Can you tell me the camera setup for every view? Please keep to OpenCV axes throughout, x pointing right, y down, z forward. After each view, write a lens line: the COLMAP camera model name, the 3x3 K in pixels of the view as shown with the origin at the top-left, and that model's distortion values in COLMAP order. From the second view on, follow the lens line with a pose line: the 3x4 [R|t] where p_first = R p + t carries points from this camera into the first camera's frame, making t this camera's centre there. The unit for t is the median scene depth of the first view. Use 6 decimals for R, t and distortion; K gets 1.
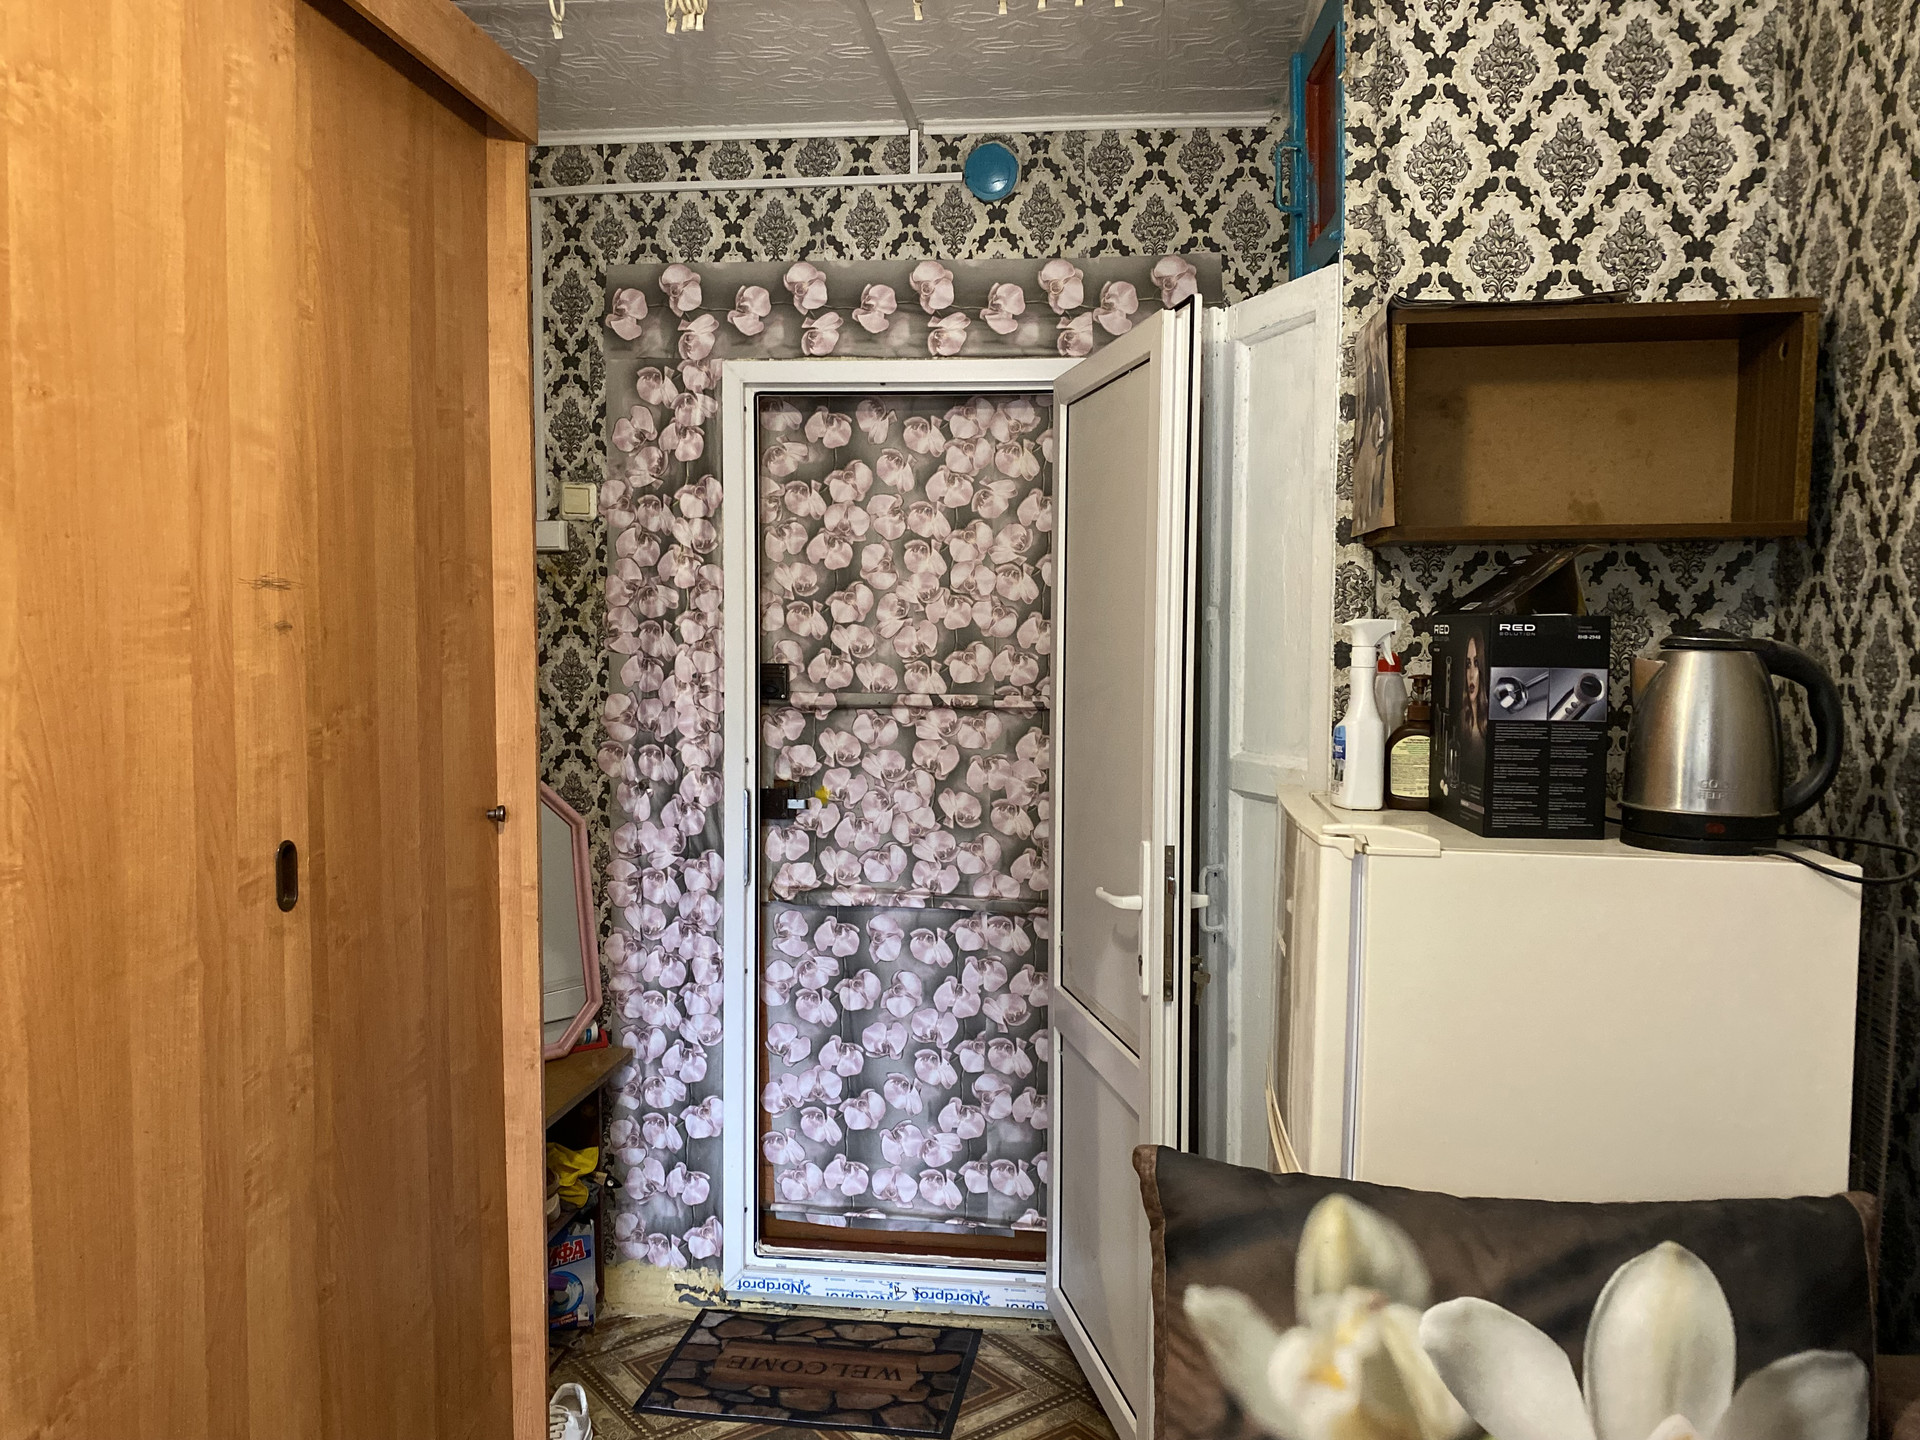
lens RADIAL K [[1470.3, 0, 959.0], [0, 1470.3, 717.6], [0, 0, 1]] dist [-0.004666, 0.002519]
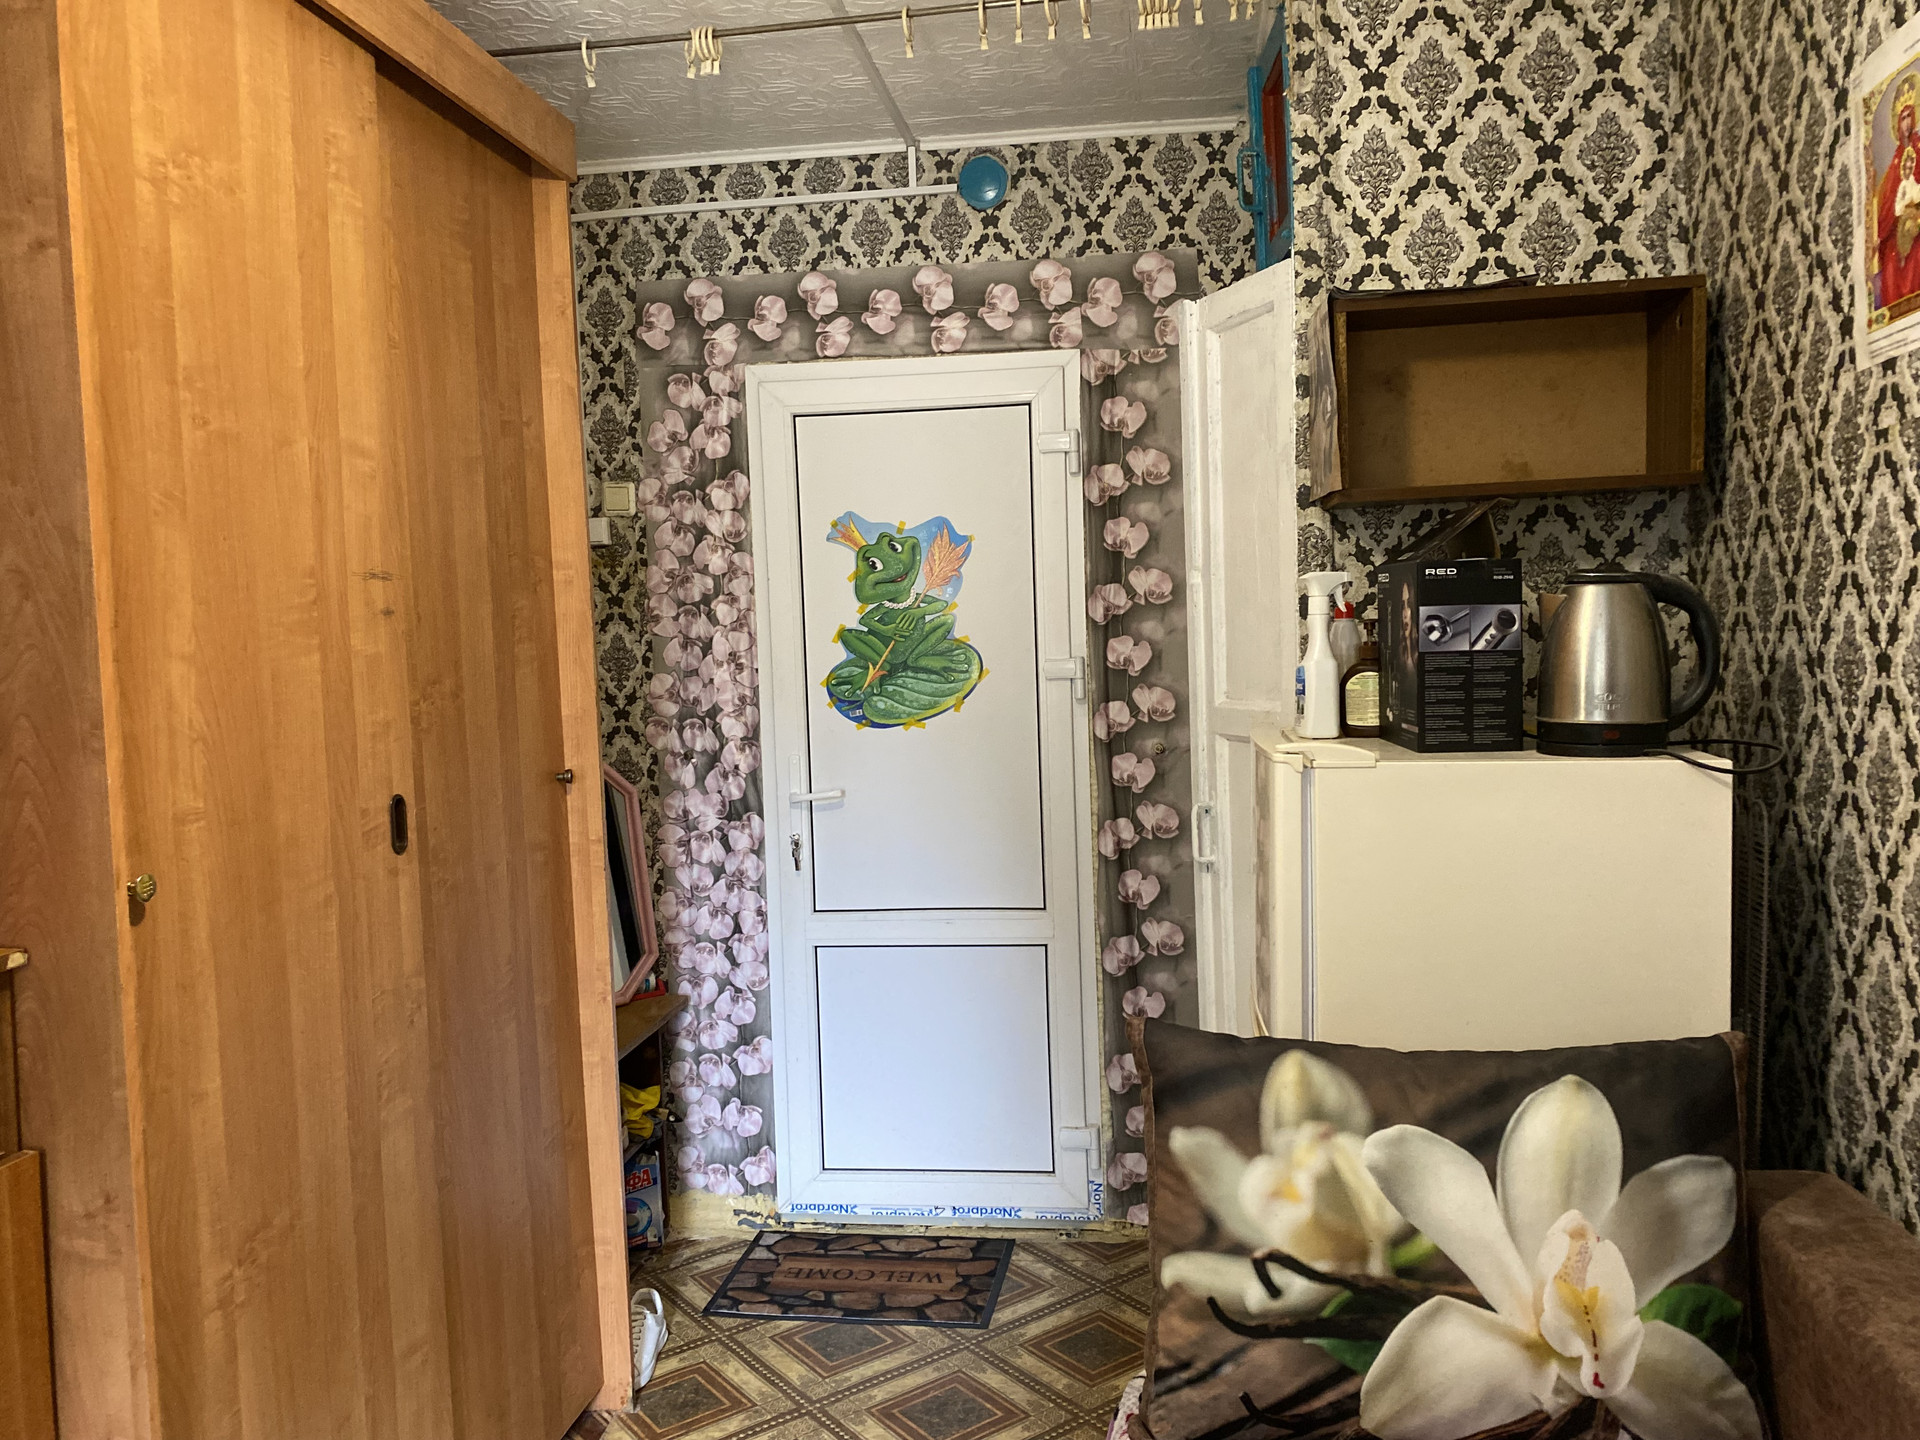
lens RADIAL K [[1470.3, 0, 961.7], [0, 1470.3, 720.6], [0, 0, 1]] dist [-0.004666, 0.002519]
pose [[0.999183, -0.037409, -0.015296, 0.010734], [0.037557, 0.999250, 0.009459, 0.025455], [0.014931, -0.010026, 0.999838, -0.138848]]
